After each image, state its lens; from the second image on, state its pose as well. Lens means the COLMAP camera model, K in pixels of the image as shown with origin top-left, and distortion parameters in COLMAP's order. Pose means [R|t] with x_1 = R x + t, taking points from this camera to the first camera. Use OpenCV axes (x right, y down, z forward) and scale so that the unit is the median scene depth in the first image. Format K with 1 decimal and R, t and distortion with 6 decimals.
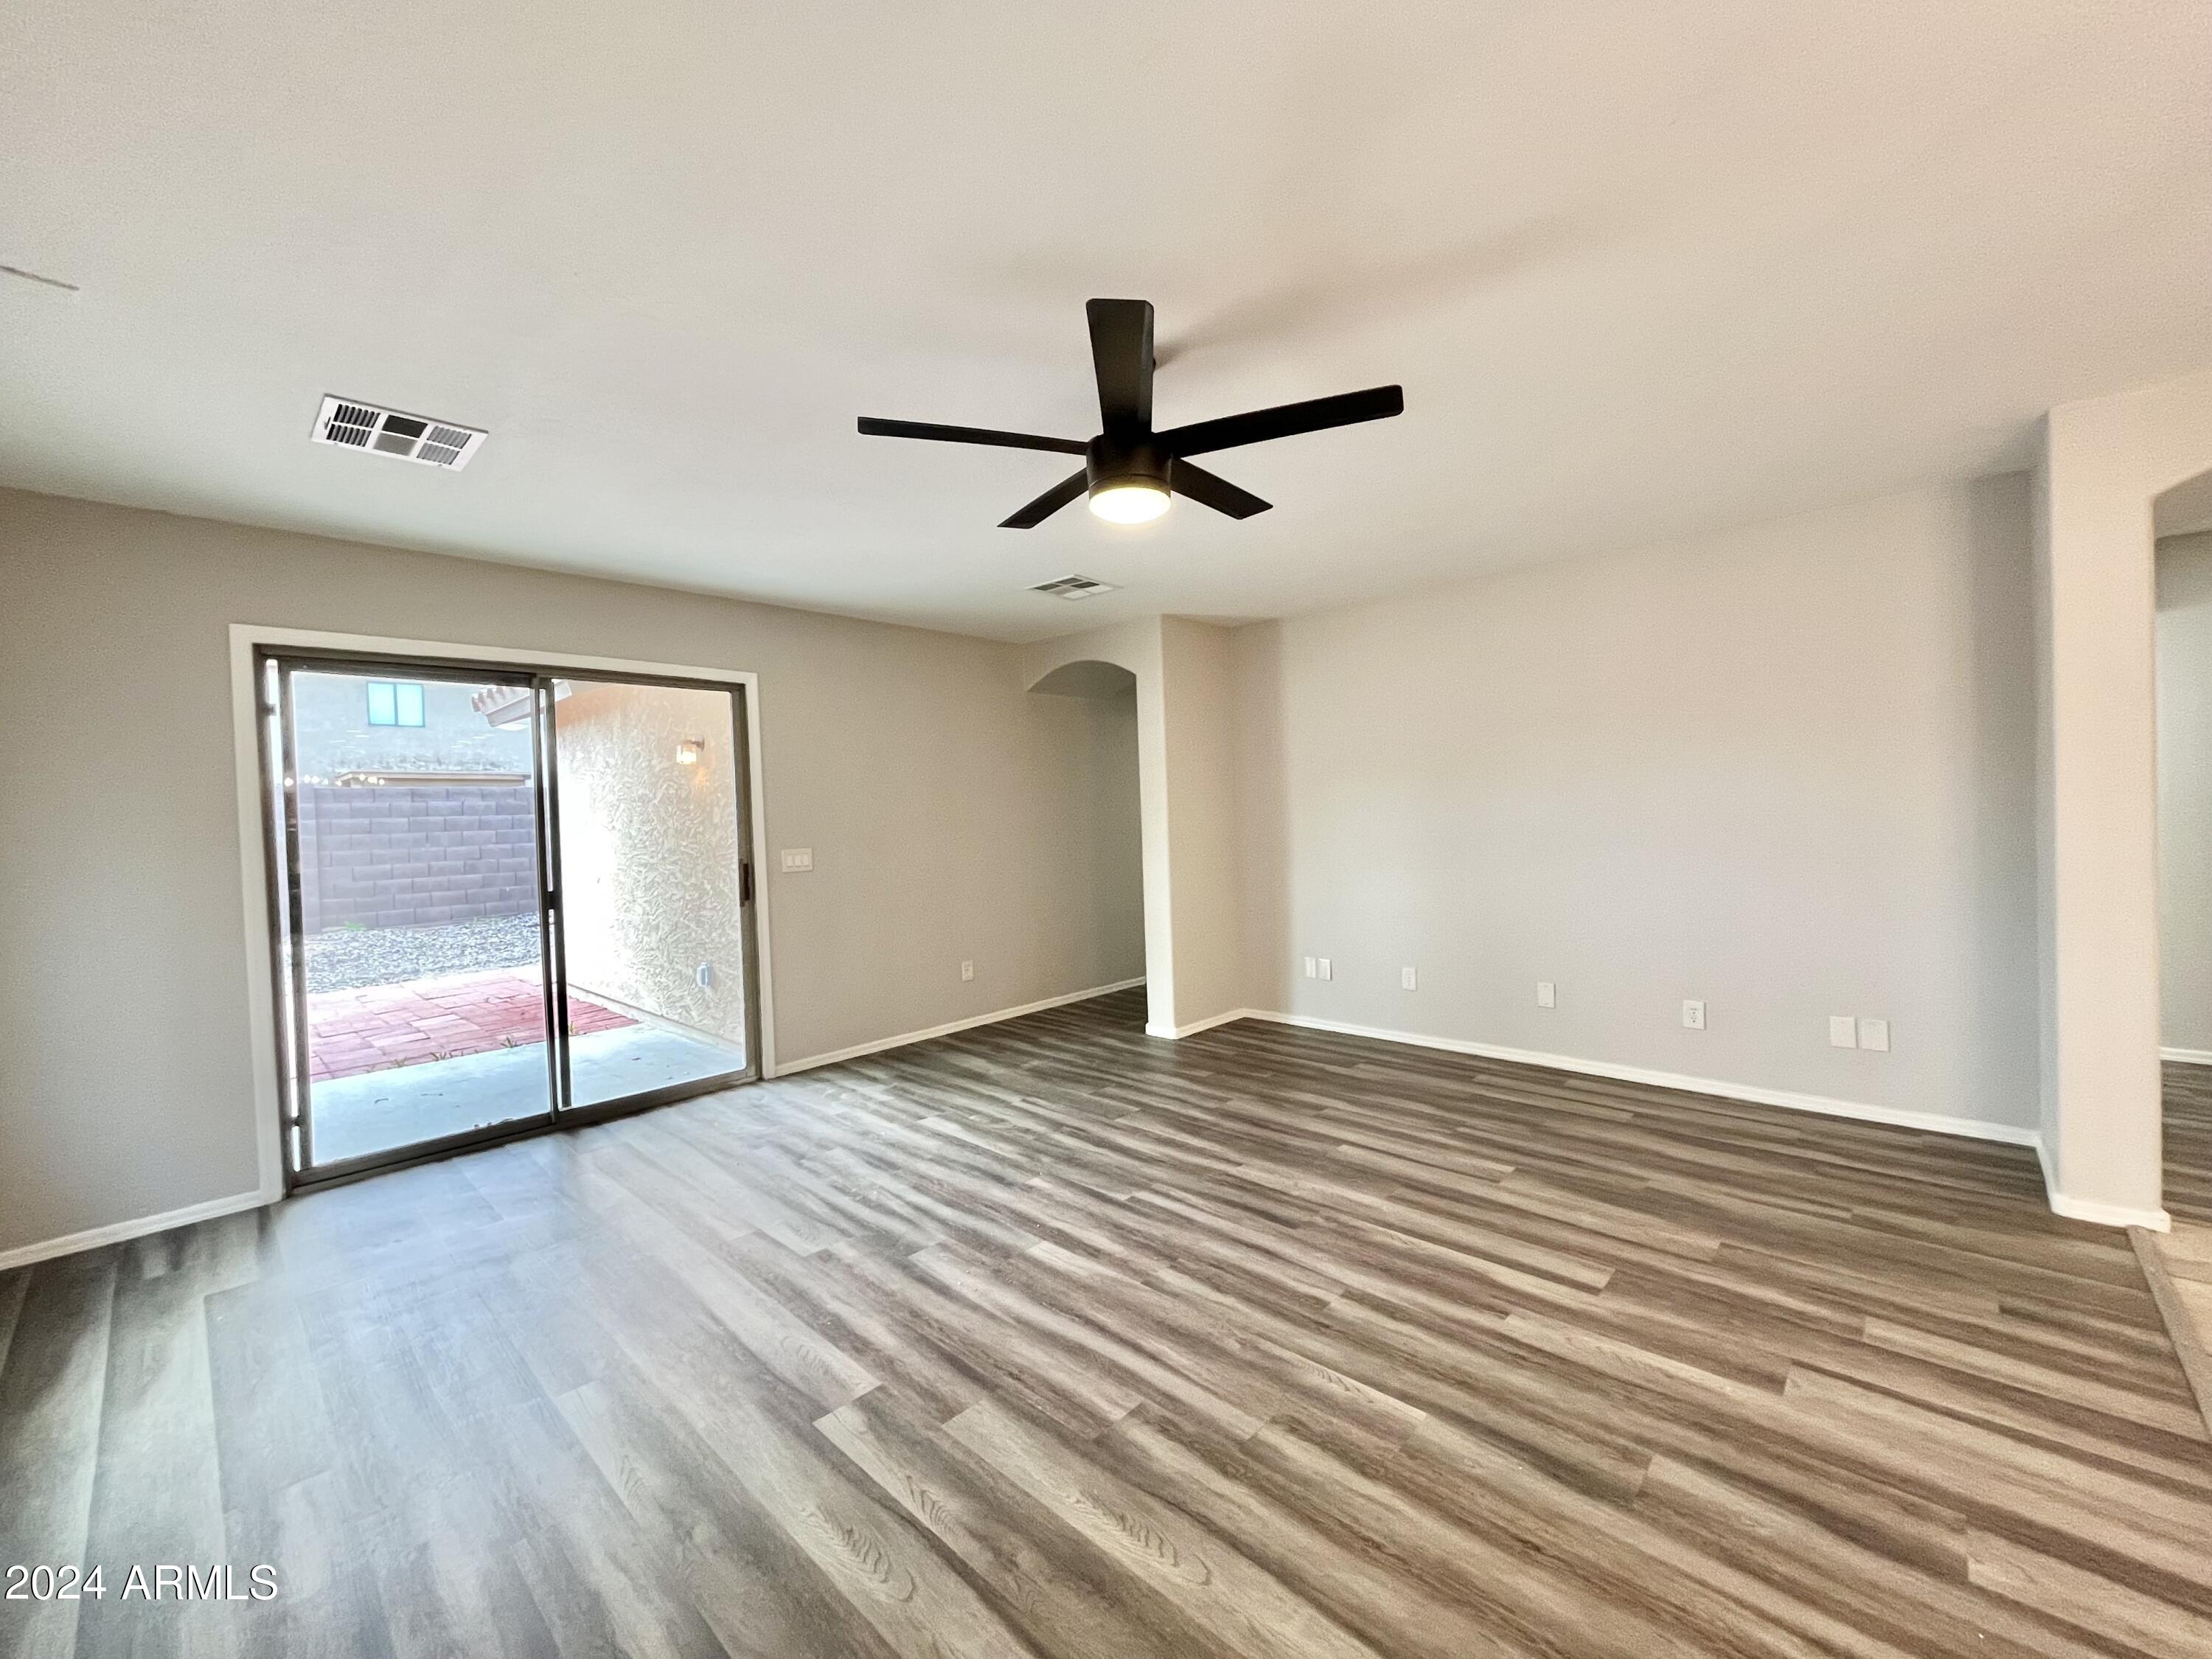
lens RADIAL K [[887.2, 0, 1106.0], [0, 887.2, 829.5], [0, 0, 1]] dist [-0.001357, -0.000237]
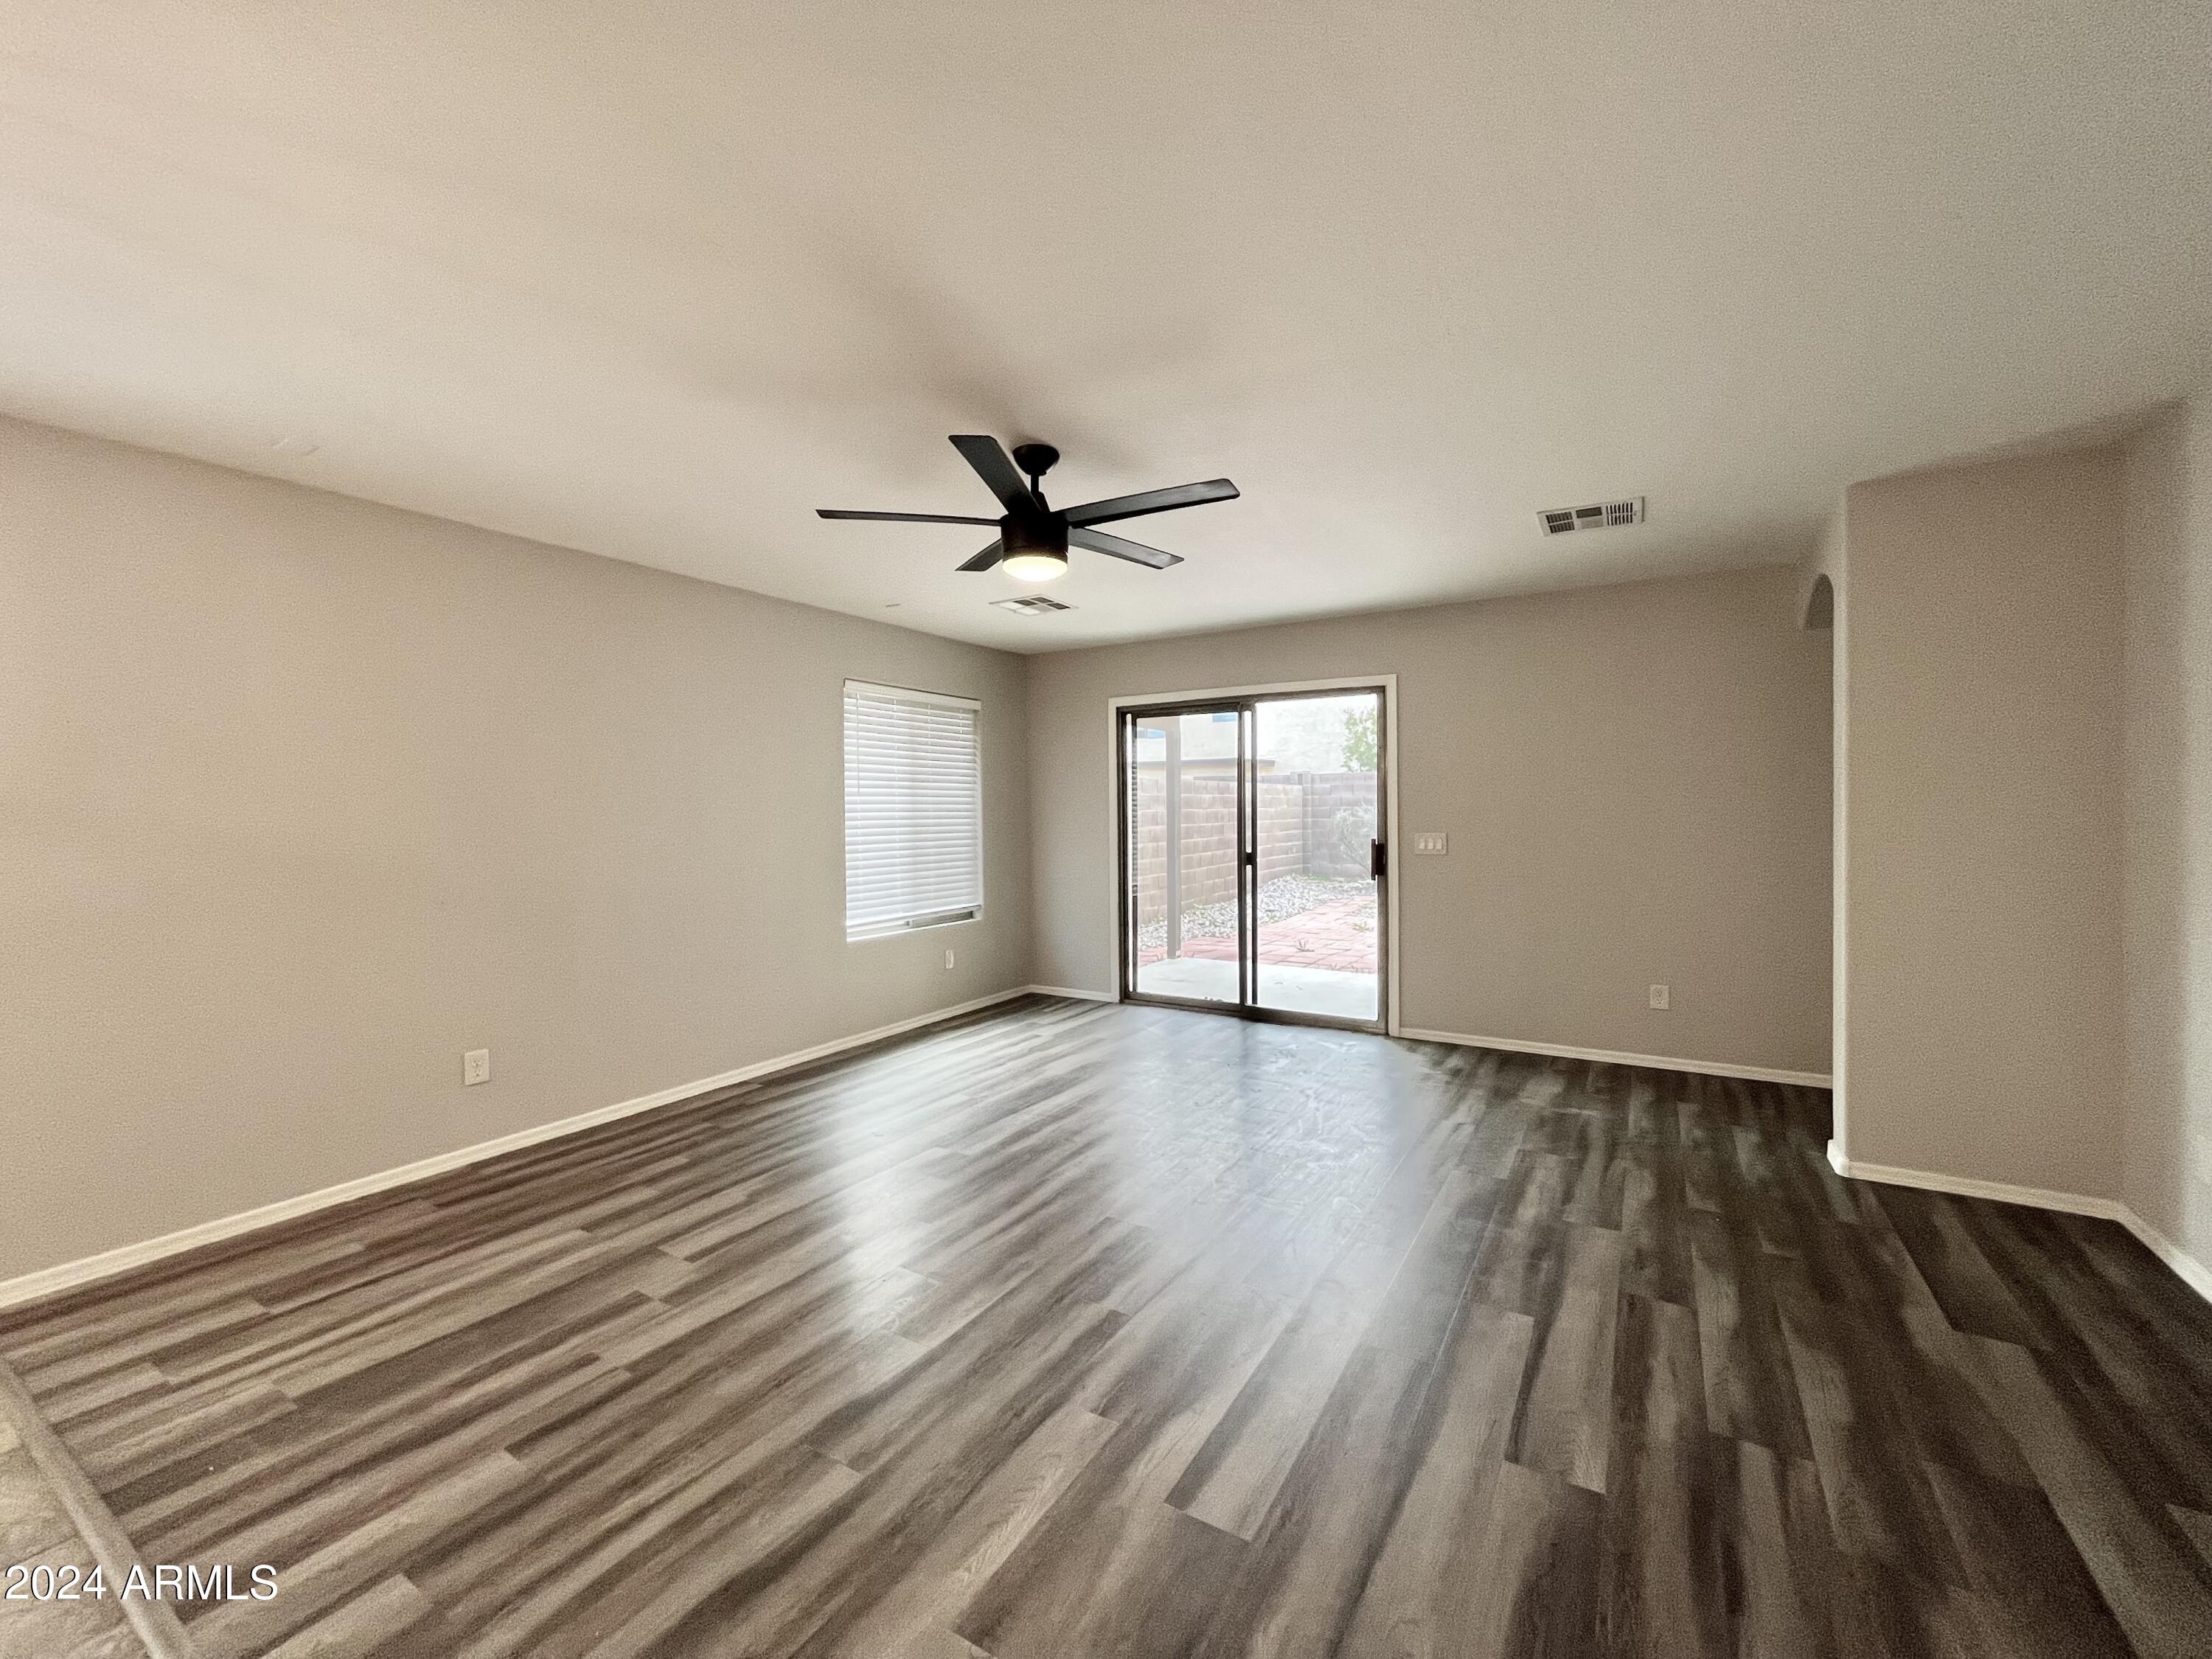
lens RADIAL K [[887.2, 0, 1106.0], [0, 887.2, 829.5], [0, 0, 1]] dist [-0.001357, -0.000237]
pose [[0.200605, 0.049190, -0.978437, 0.711761], [-0.016468, 0.998767, 0.046836, -0.030090], [0.979534, 0.006717, 0.201167, 0.469576]]
